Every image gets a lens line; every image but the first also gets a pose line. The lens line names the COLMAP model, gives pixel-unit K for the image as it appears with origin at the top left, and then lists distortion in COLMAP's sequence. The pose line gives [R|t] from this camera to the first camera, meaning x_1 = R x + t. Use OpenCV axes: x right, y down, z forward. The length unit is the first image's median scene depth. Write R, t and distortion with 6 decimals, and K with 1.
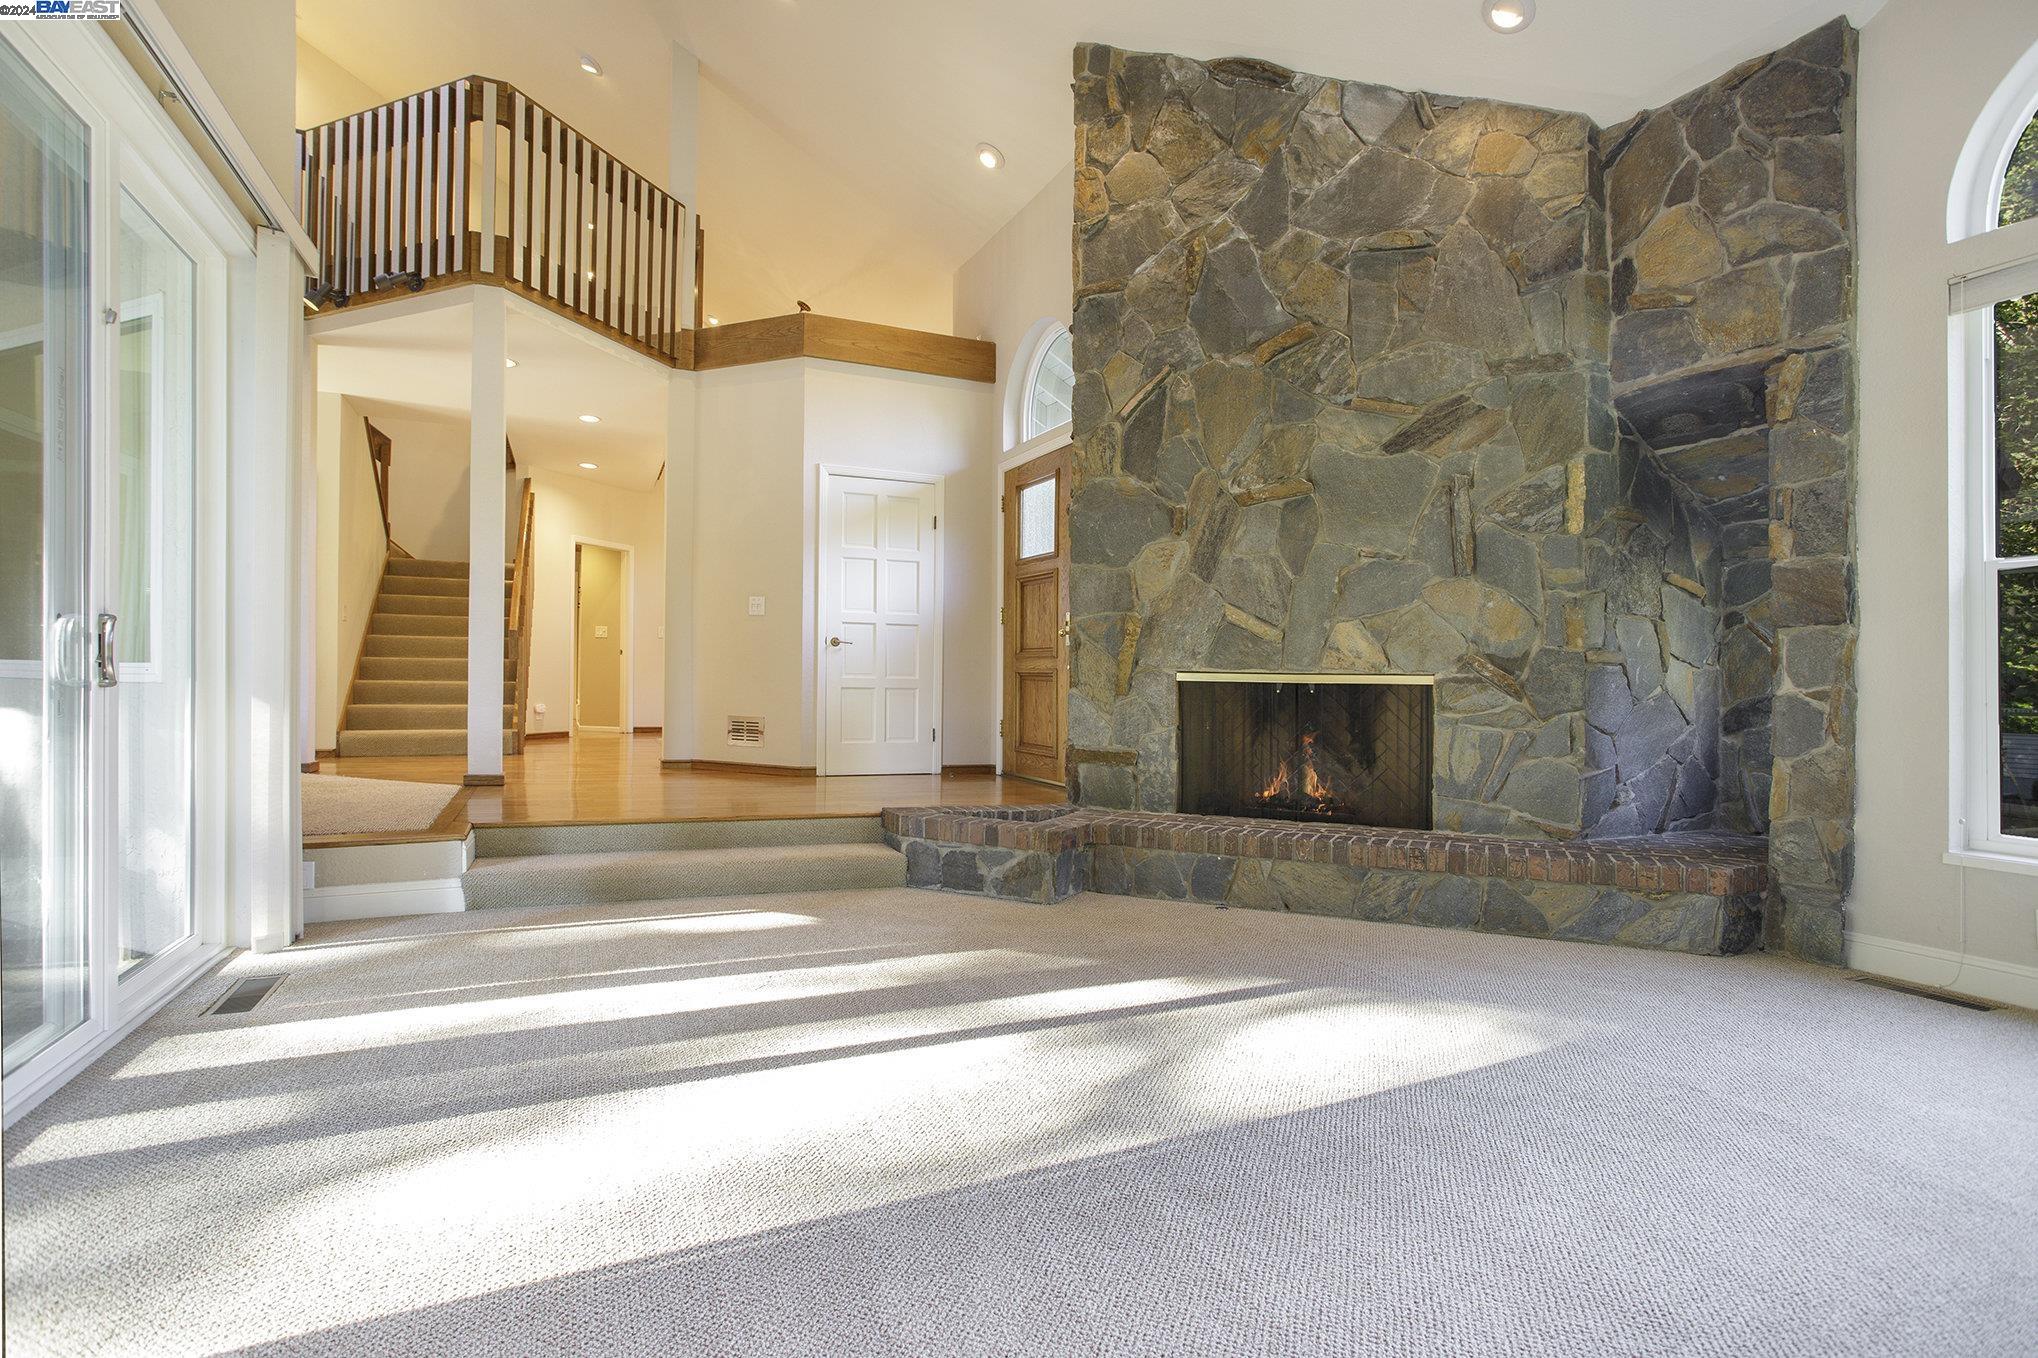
lens RADIAL K [[1008.8, 0, 1017.1], [0, 1008.8, 683.6], [0, 0, 1]] dist [-0.050612, 0.018752]
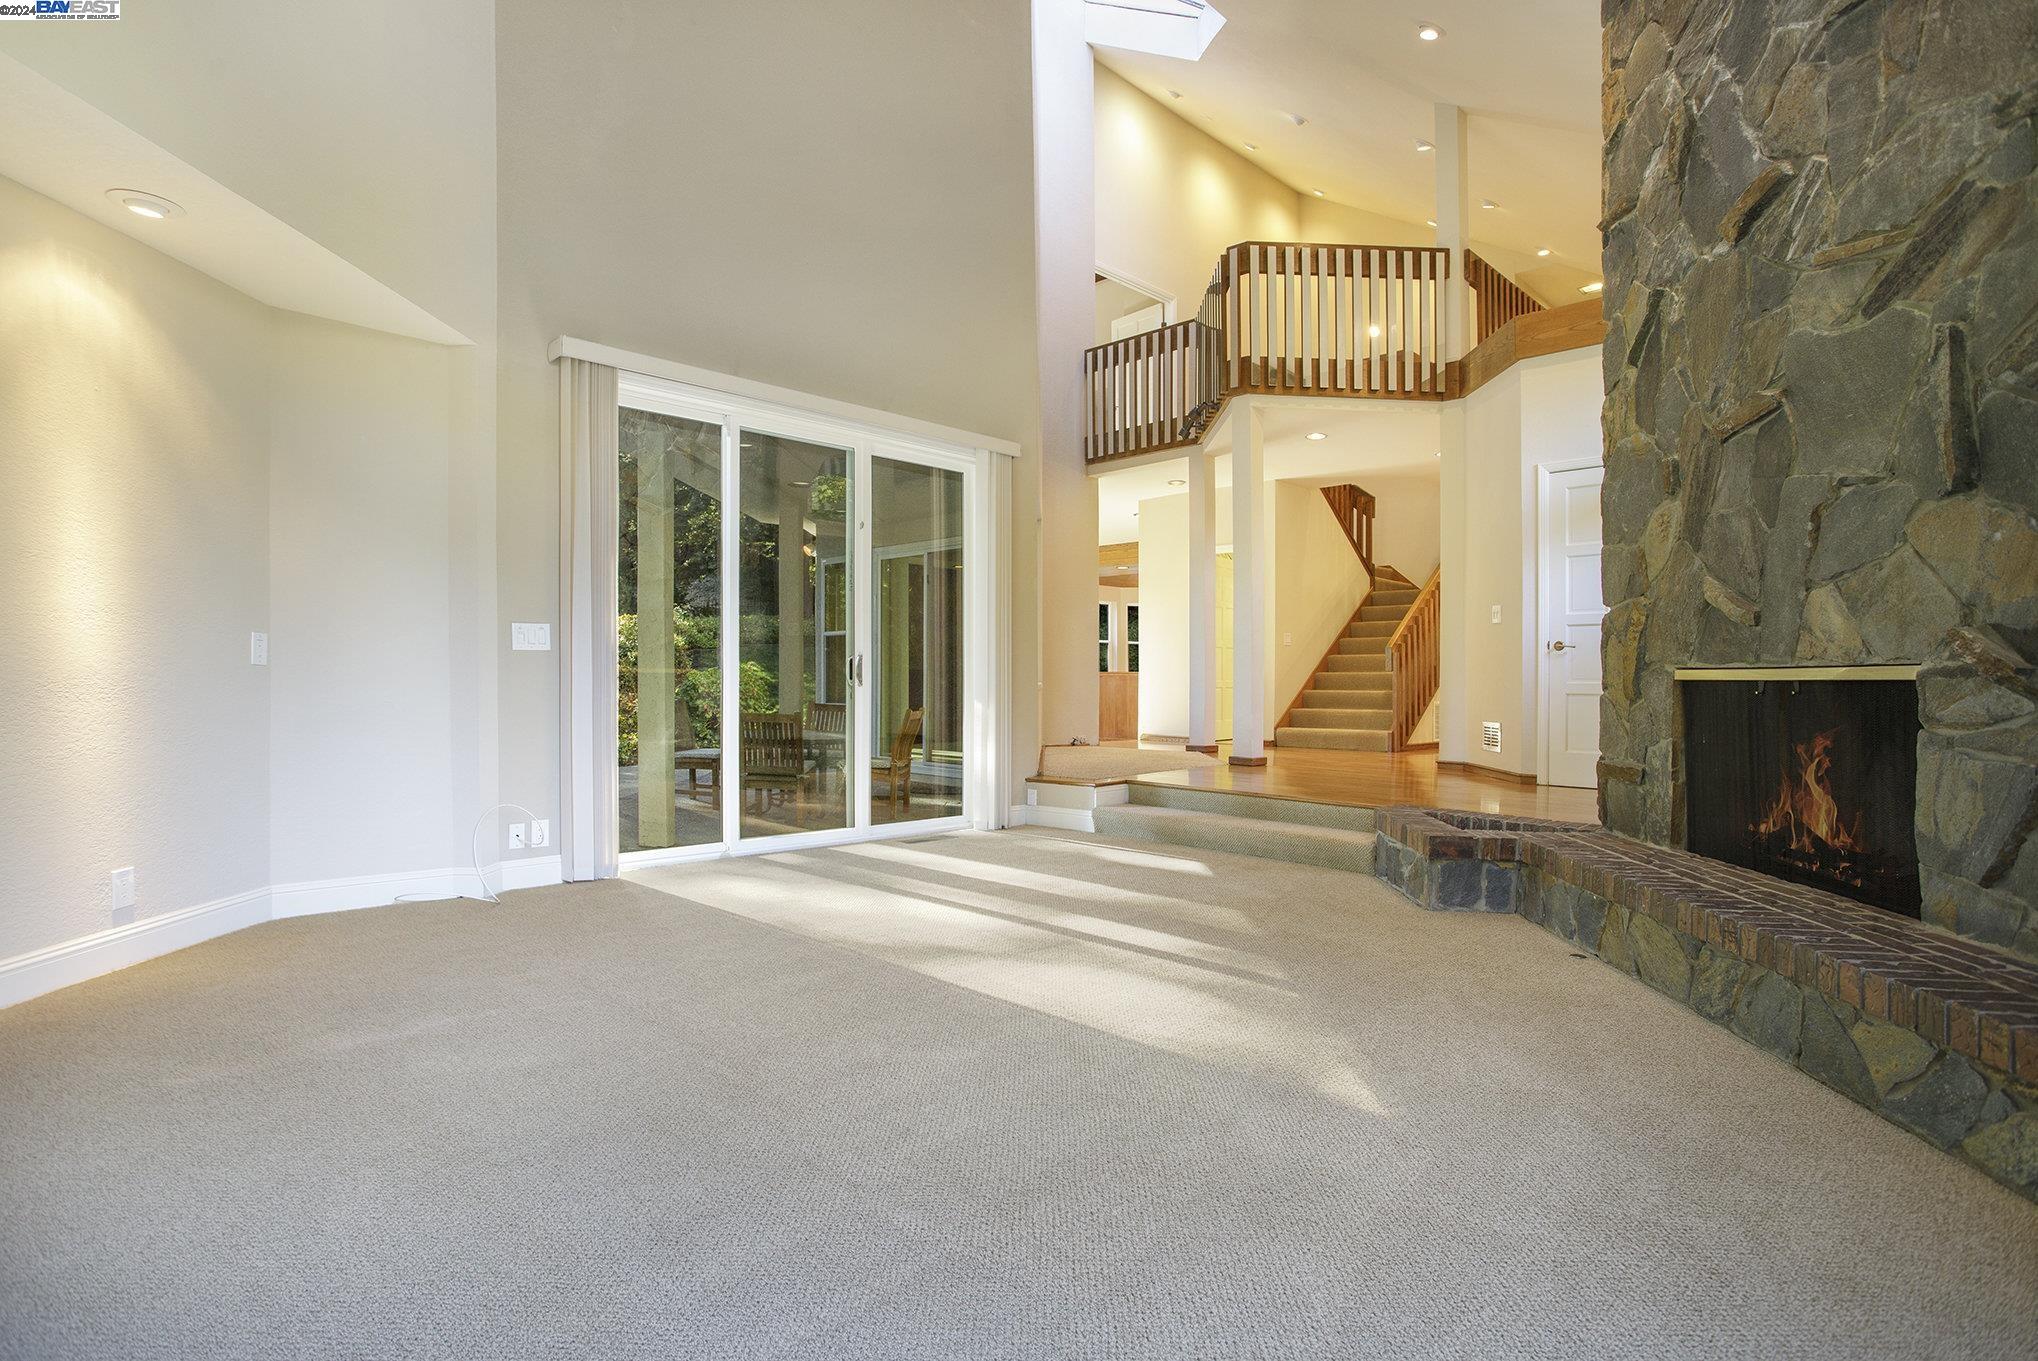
lens RADIAL K [[1008.8, 0, 1014.2], [0, 1008.8, 686.4], [0, 0, 1]] dist [-0.050612, 0.018752]
pose [[0.340599, -0.009872, -0.940157, 0.762099], [-0.001729, 0.999937, -0.011127, 0.012127], [0.940207, 0.005416, 0.340560, 0.275314]]
